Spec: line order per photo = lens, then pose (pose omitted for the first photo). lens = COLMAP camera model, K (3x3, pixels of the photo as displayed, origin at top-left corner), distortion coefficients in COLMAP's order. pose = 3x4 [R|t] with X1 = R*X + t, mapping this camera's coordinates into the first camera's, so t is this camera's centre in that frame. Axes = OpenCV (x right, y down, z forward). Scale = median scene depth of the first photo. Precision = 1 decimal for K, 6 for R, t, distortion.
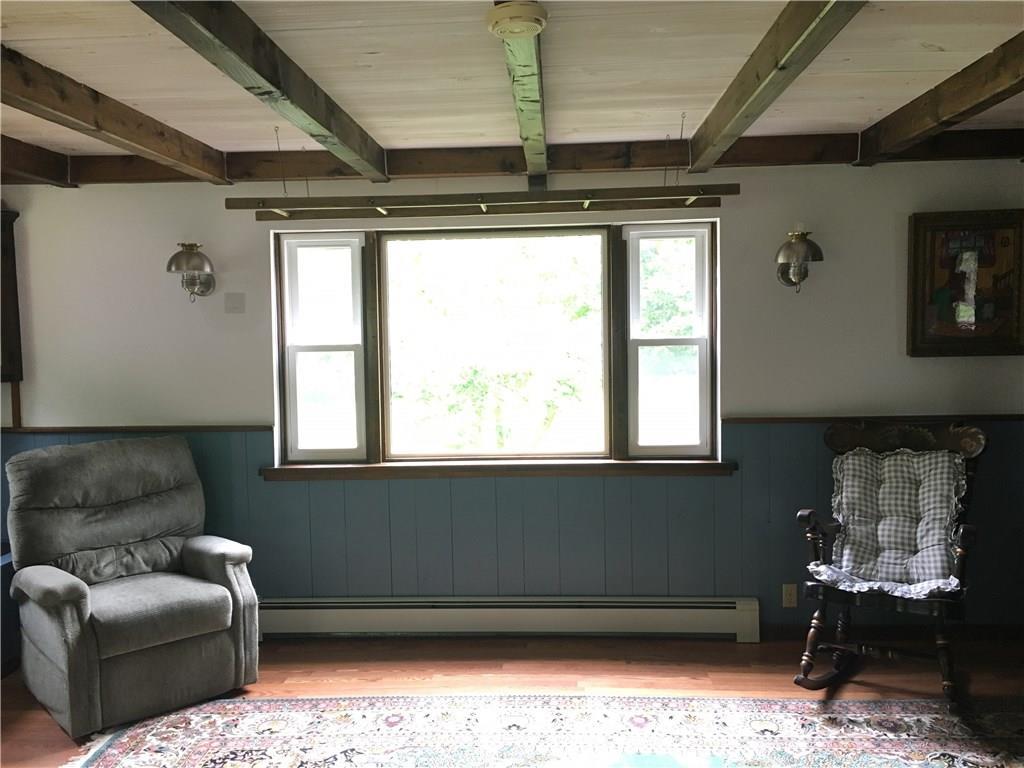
lens RADIAL K [[870.3, 0, 513.6], [0, 870.3, 380.2], [0, 0, 1]] dist [0.055576, -0.033065]
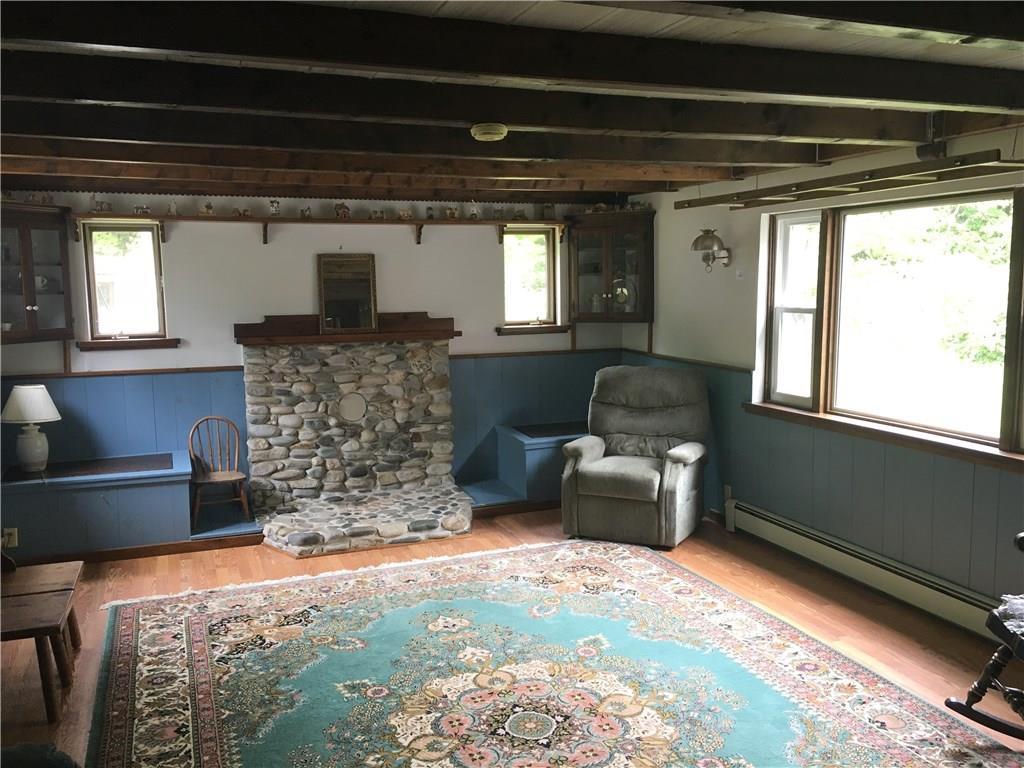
lens RADIAL K [[870.3, 0, 510.7], [0, 870.3, 383.9], [0, 0, 1]] dist [0.055576, -0.033065]
pose [[0.409428, 0.125900, -0.903614, 0.796794], [-0.049353, 0.992039, 0.115859, -0.063019], [0.911006, -0.002840, 0.412382, 0.172240]]
